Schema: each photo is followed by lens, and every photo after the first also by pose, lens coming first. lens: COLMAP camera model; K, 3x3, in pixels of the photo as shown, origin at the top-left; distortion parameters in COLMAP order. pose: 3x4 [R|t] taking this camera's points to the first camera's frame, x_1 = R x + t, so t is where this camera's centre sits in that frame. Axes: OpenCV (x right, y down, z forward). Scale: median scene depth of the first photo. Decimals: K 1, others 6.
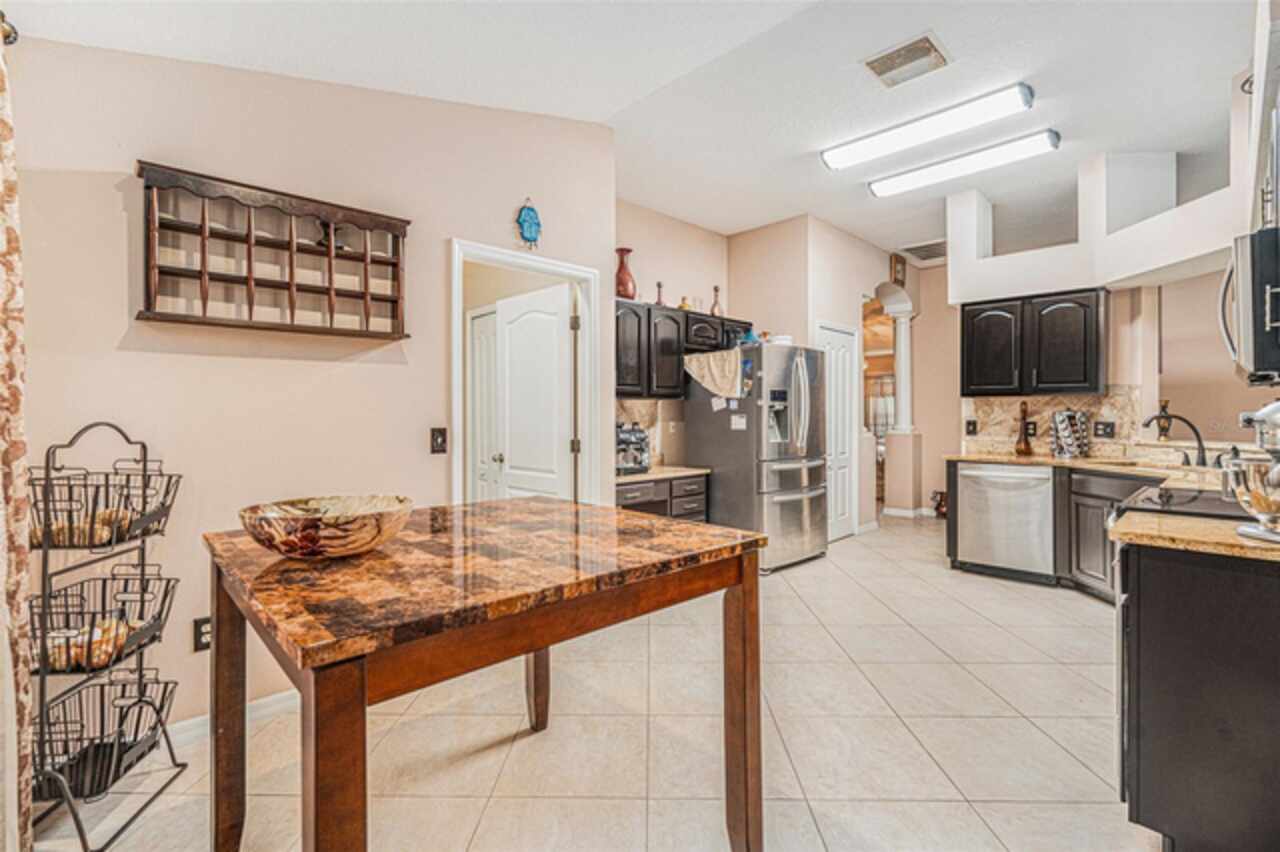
lens RADIAL K [[562.2, 0, 630.3], [0, 562.2, 418.9], [0, 0, 1]] dist [-0.002857, -0.000103]
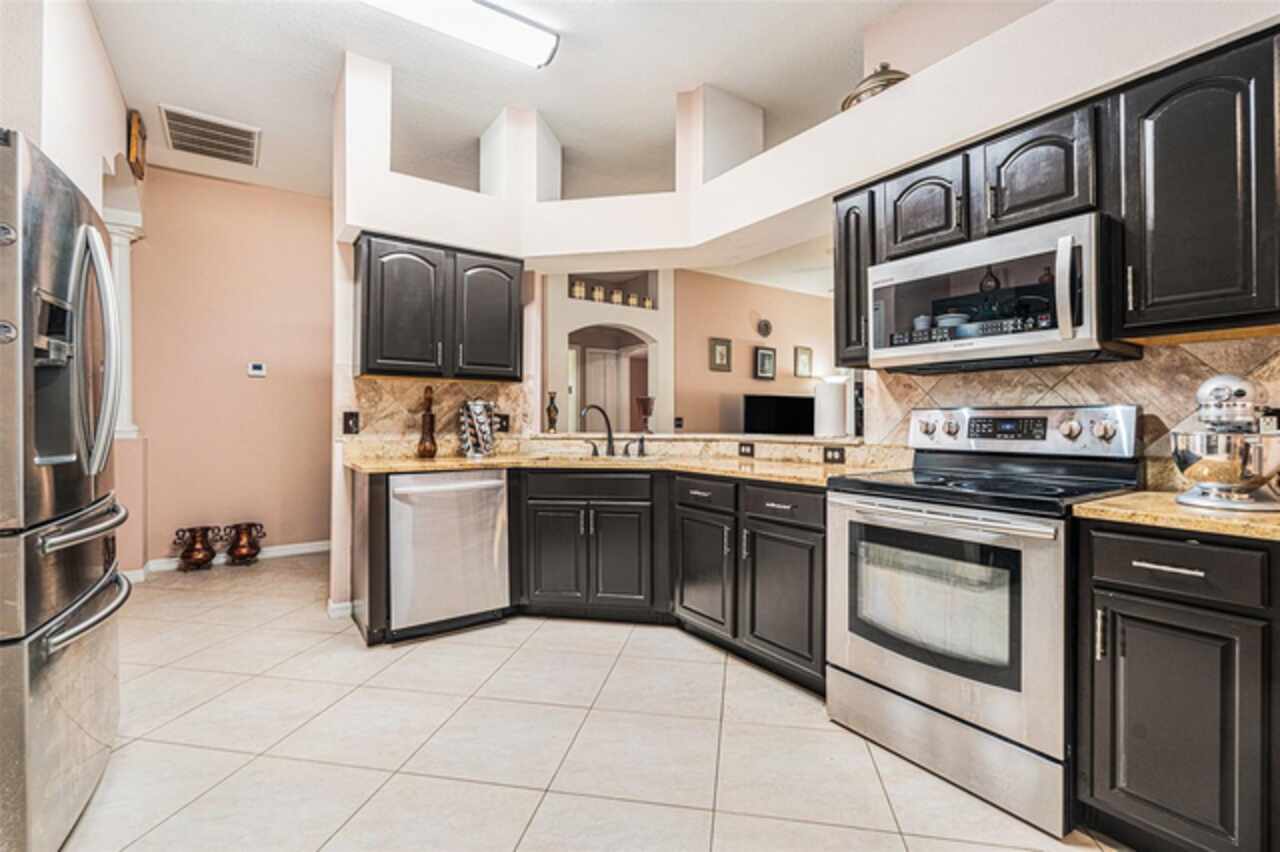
lens RADIAL K [[562.2, 0, 633.9], [0, 562.2, 424.2], [0, 0, 1]] dist [-0.002857, -0.000103]
pose [[0.151226, -0.003401, 0.988493, -0.002431], [0.002083, 0.999993, 0.003122, 0.018743], [-0.988497, 0.001587, 0.151232, 0.660280]]
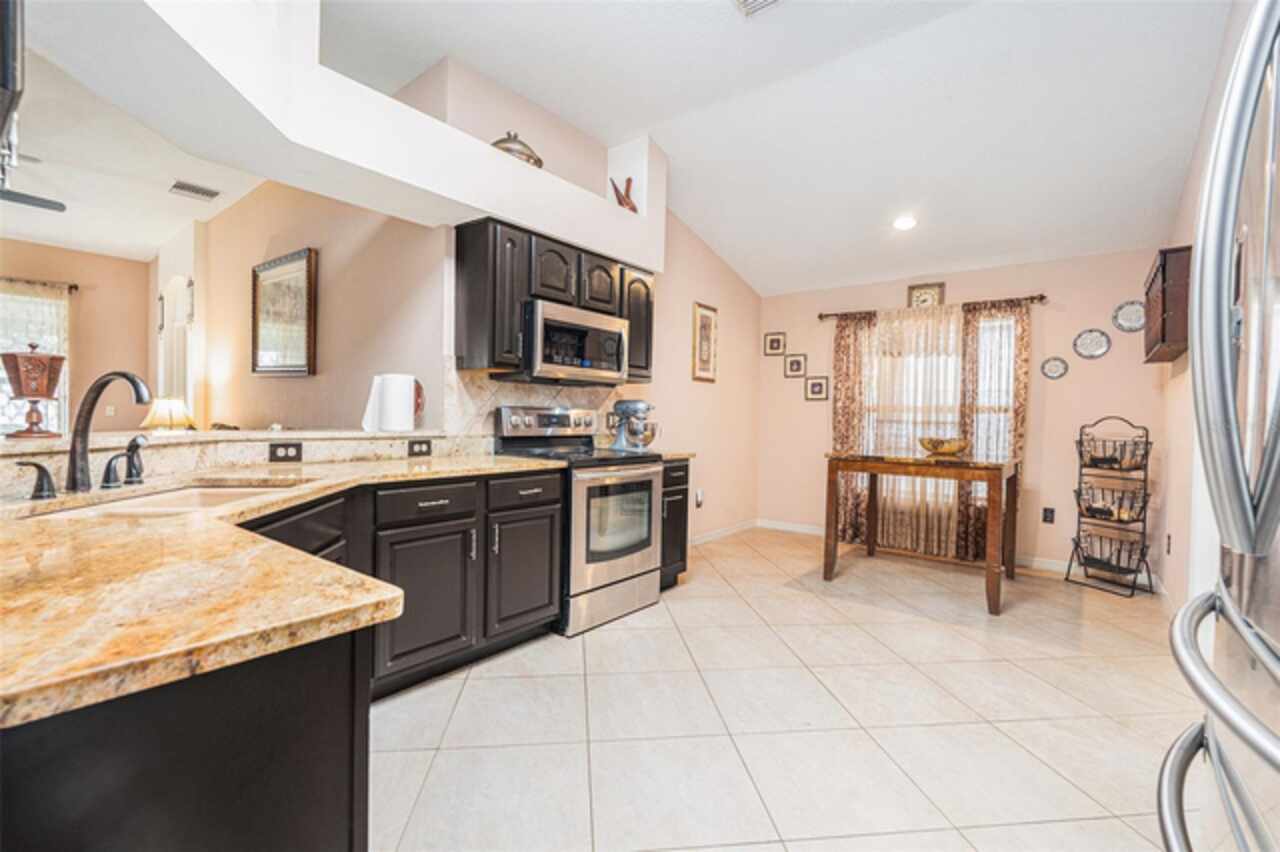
lens RADIAL K [[562.2, 0, 641.9], [0, 562.2, 431.1], [0, 0, 1]] dist [-0.002857, -0.000103]
pose [[-0.988794, -0.012798, -0.148734, 0.533707], [-0.016610, 0.999564, 0.024417, 0.016679], [0.148357, 0.026614, -0.988576, 1.237492]]
